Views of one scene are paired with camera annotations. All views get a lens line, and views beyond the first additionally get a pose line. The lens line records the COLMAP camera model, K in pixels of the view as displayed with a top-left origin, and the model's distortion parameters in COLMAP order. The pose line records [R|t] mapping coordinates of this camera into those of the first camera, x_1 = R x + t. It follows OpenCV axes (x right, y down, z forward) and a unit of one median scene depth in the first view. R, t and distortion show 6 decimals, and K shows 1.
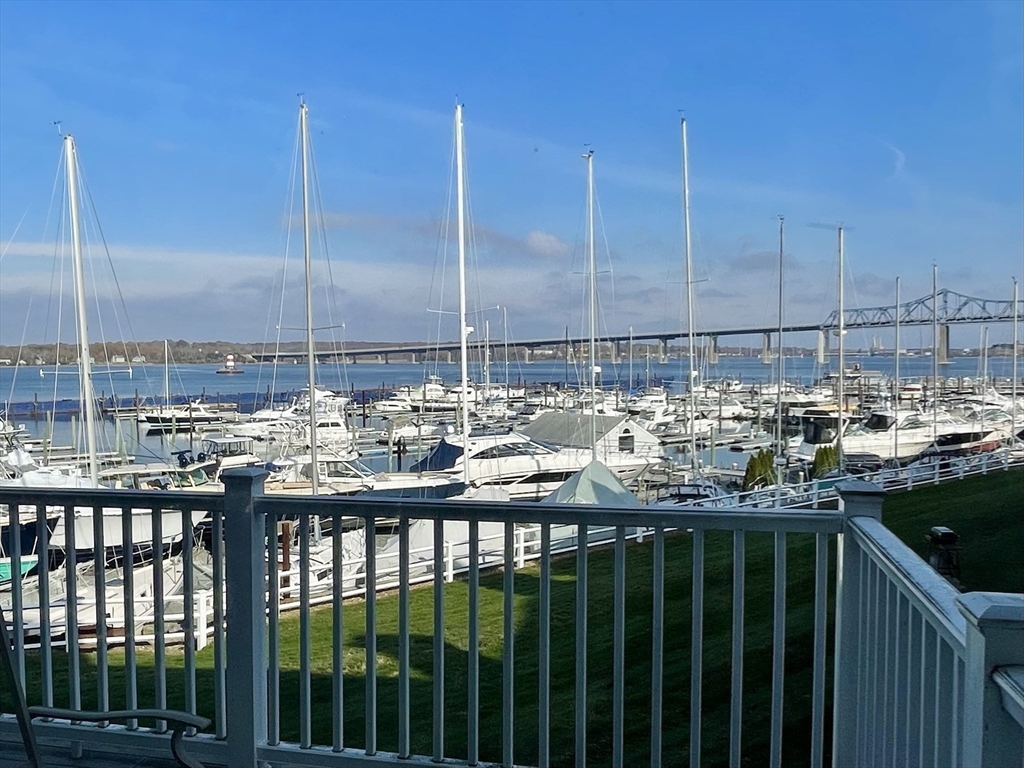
lens RADIAL K [[685.5, 0, 511.8], [0, 685.5, 384.6], [0, 0, 1]] dist [-0.000619, -0.000060]
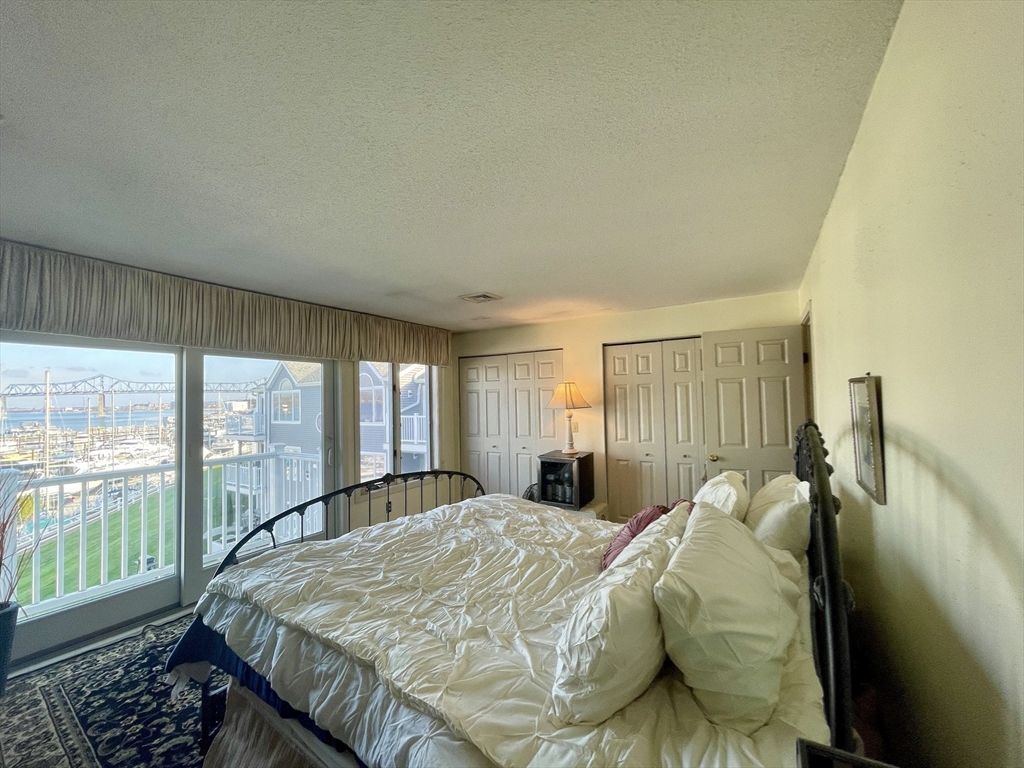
lens RADIAL K [[407.5, 0, 511.4], [0, 407.5, 383.5], [0, 0, 1]] dist [0.002057, 0.000256]
pose [[0.131779, 0.040565, 0.990449, -0.210408], [0.080178, 0.995453, -0.051437, 0.013434], [-0.988031, 0.086190, 0.127927, -0.094613]]
